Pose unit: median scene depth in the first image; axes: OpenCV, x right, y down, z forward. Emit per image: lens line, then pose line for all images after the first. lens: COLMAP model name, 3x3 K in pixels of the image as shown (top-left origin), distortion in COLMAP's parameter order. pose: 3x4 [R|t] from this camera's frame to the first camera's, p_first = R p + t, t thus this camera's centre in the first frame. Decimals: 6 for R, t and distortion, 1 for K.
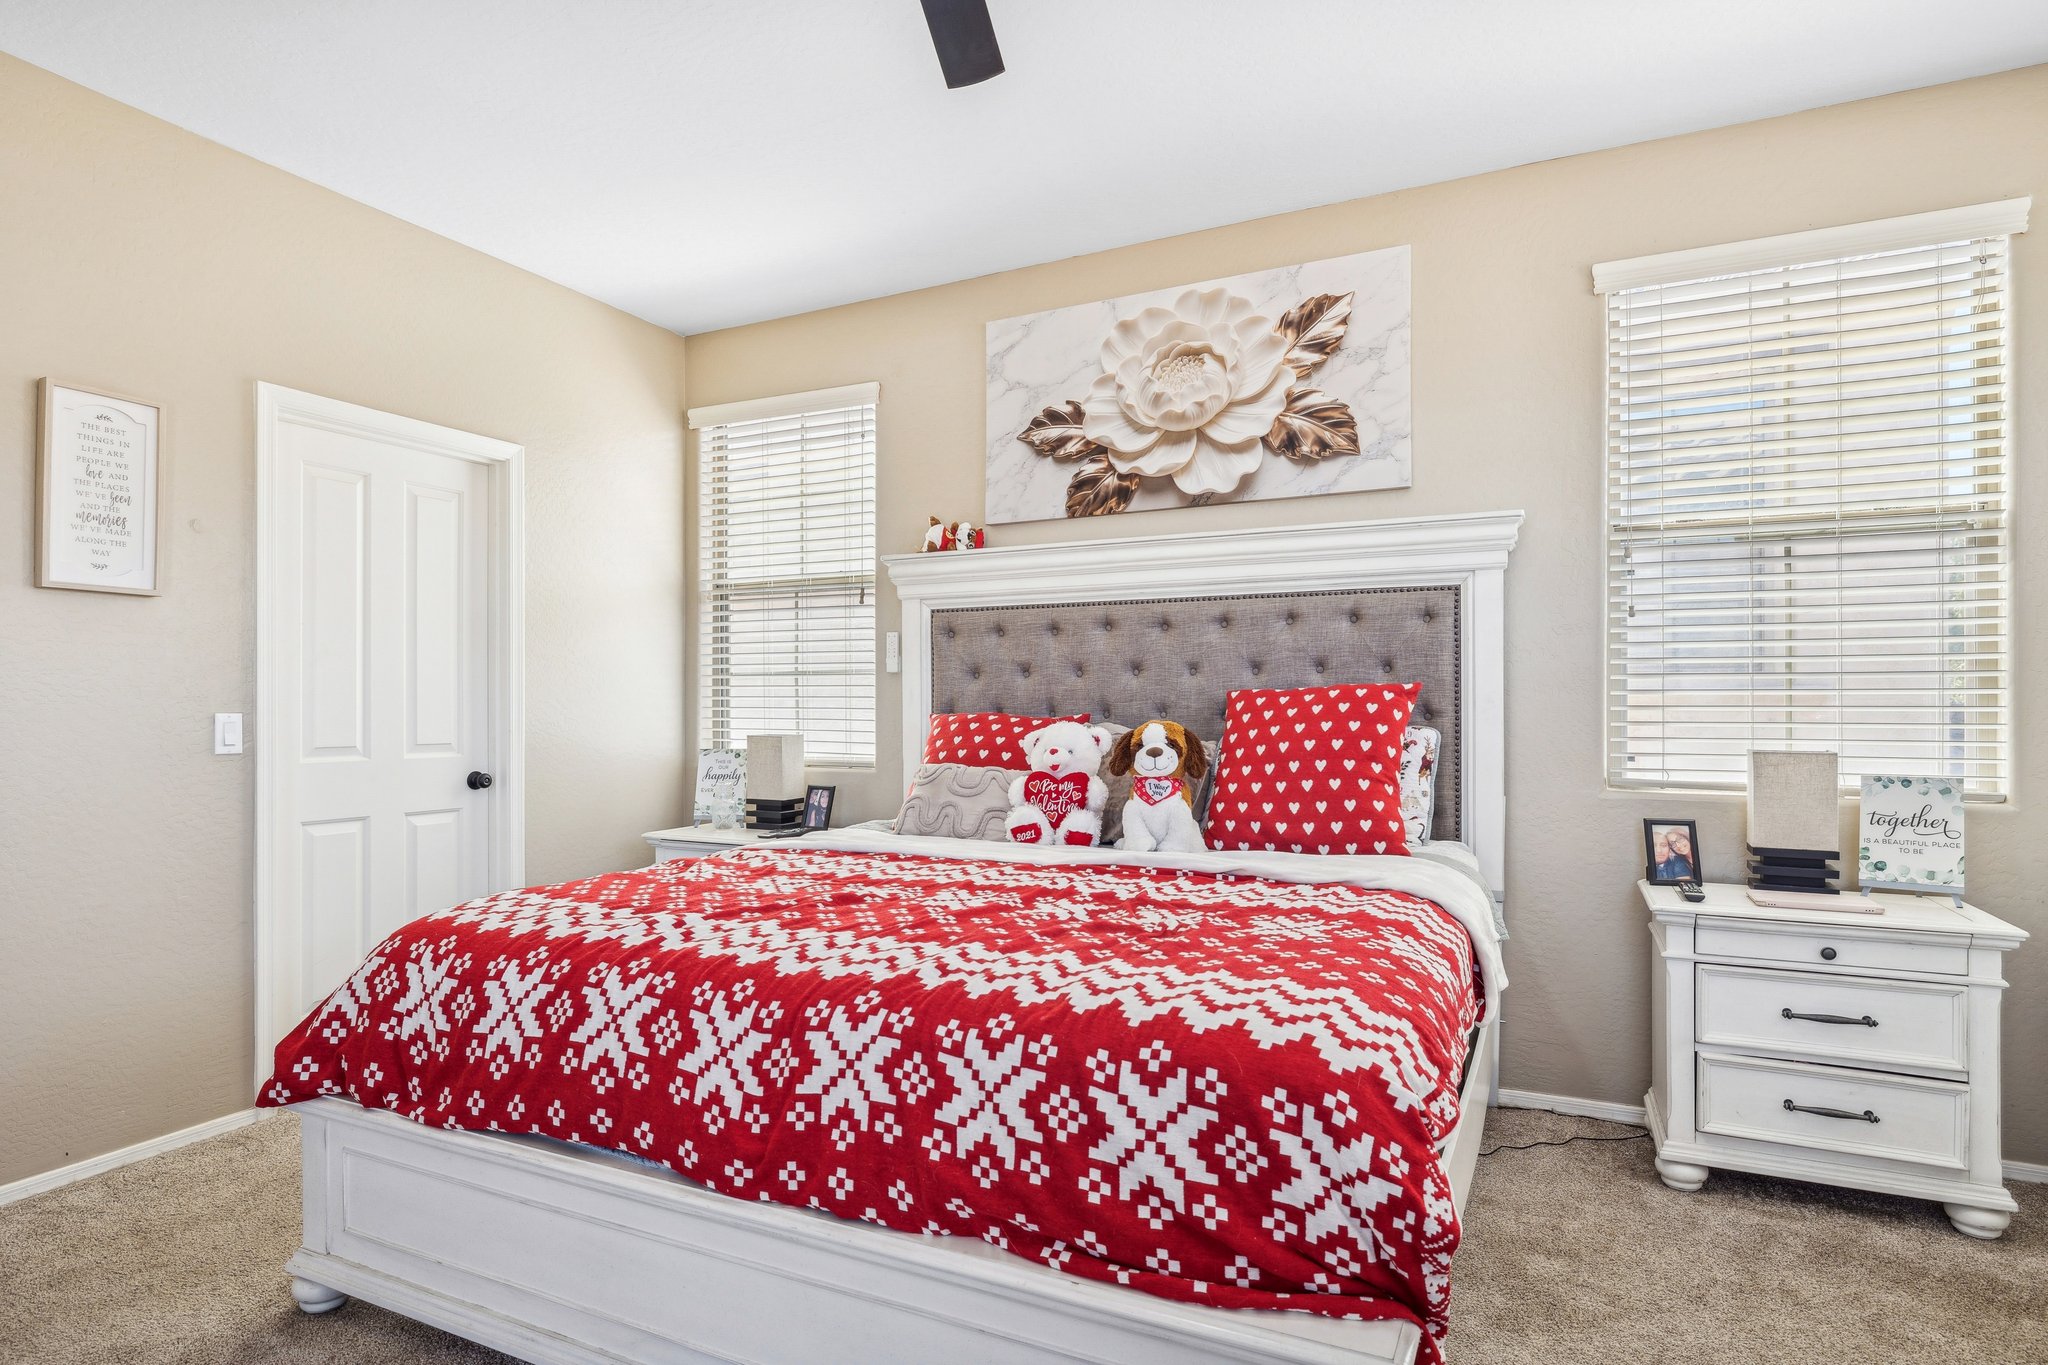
lens RADIAL K [[1105.4, 0, 1030.8], [0, 1105.4, 694.5], [0, 0, 1]] dist [0.000763, -0.000850]
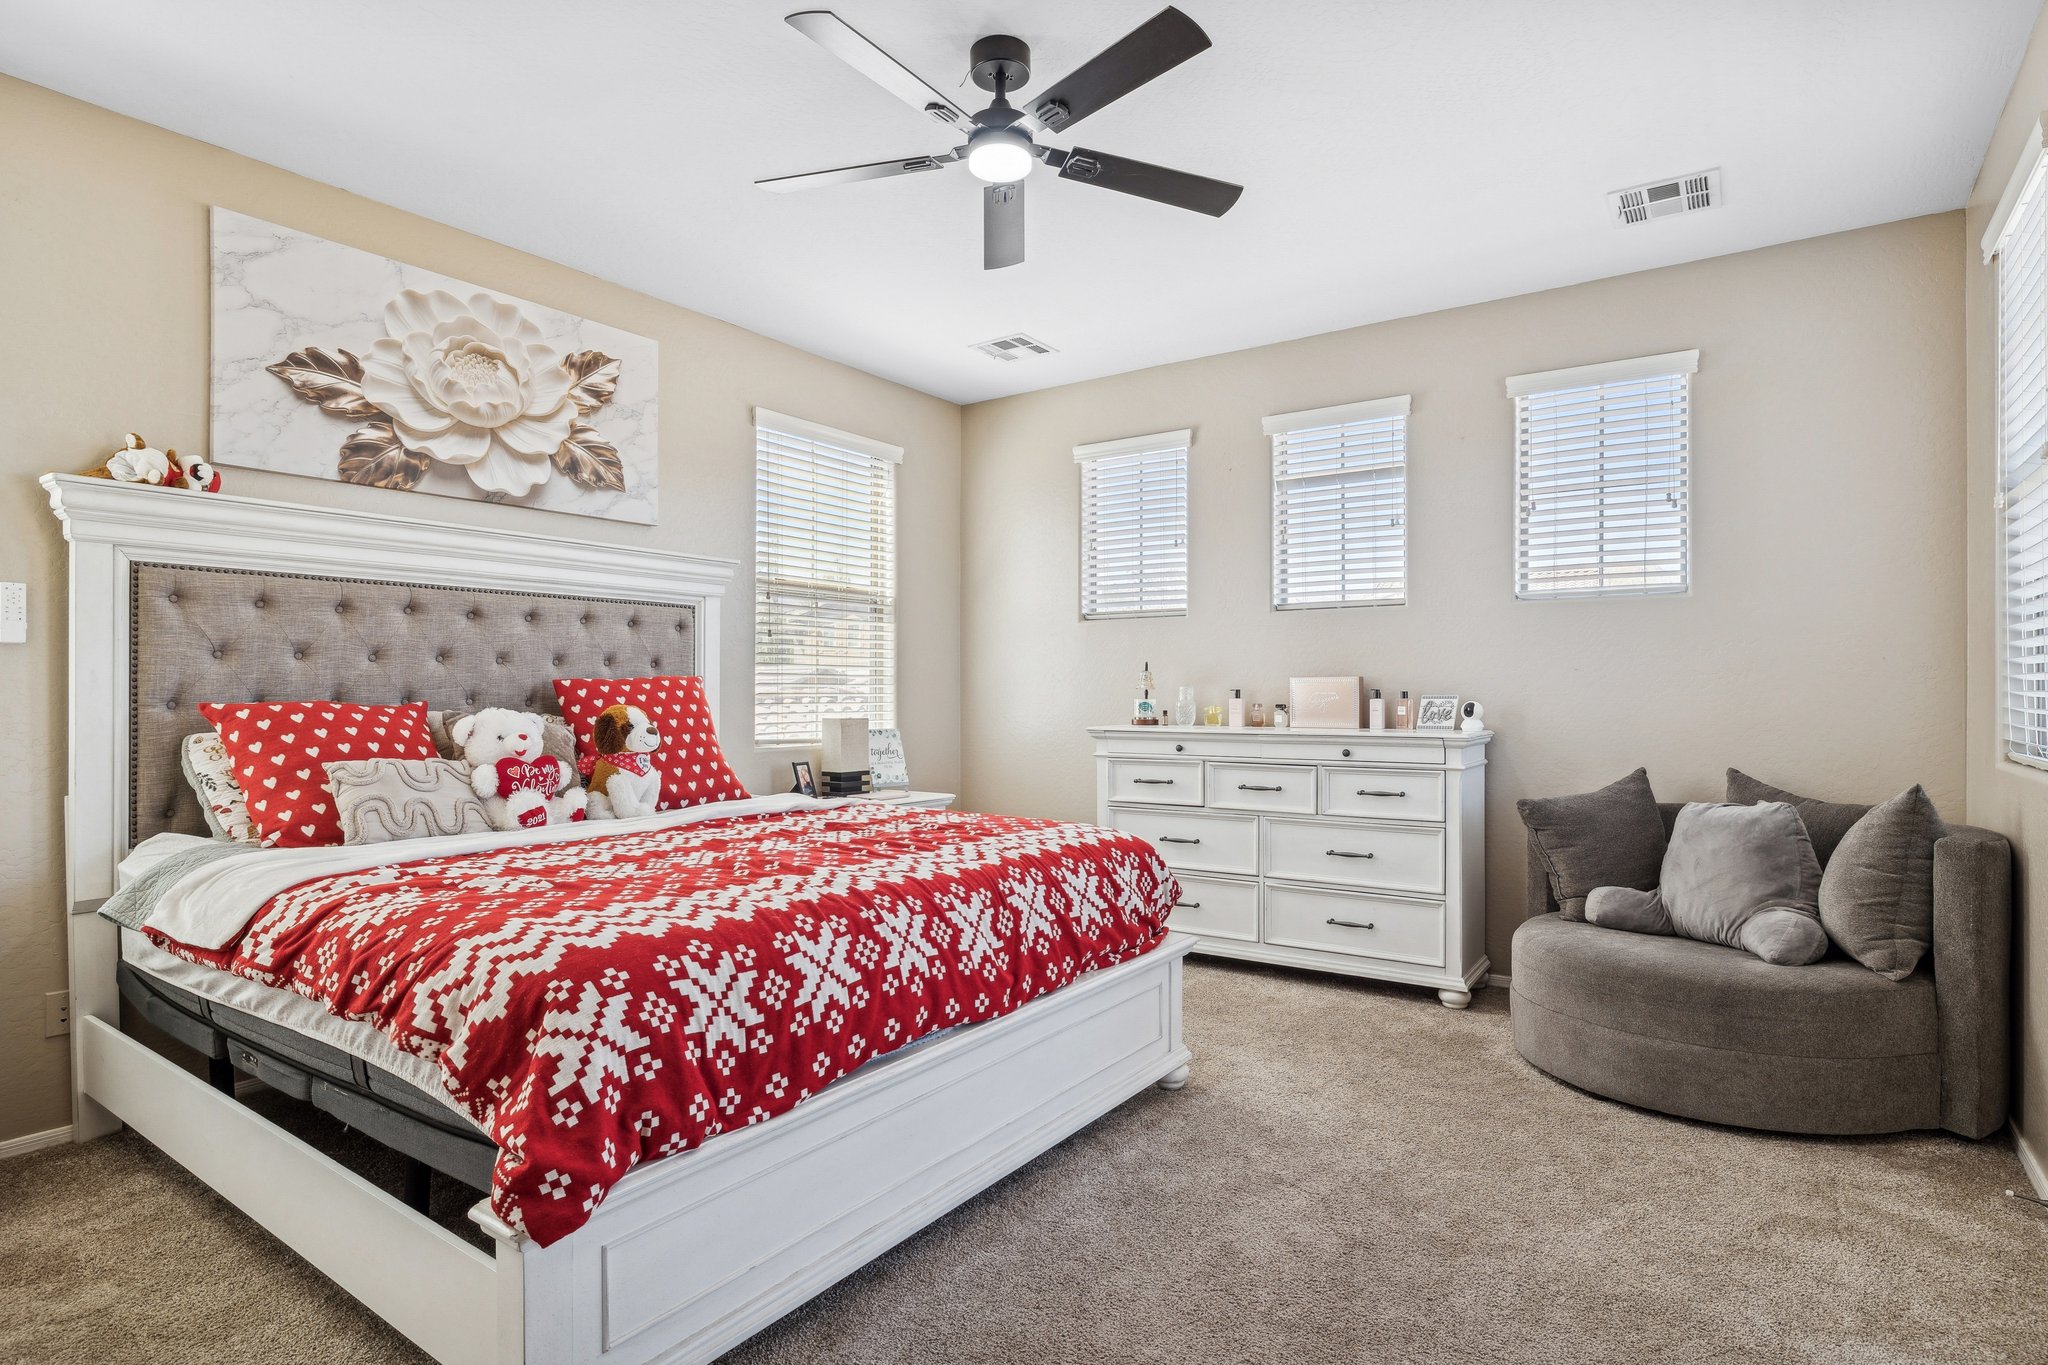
lens RADIAL K [[1066.6, 0, 1031.7], [0, 1066.6, 689.8], [0, 0, 1]] dist [0.003459, 0.000447]
pose [[0.150047, 0.005476, 0.988664, -0.792098], [-0.005834, 0.999972, -0.004653, 0.008757], [-0.988662, -0.005070, 0.150075, 0.348993]]
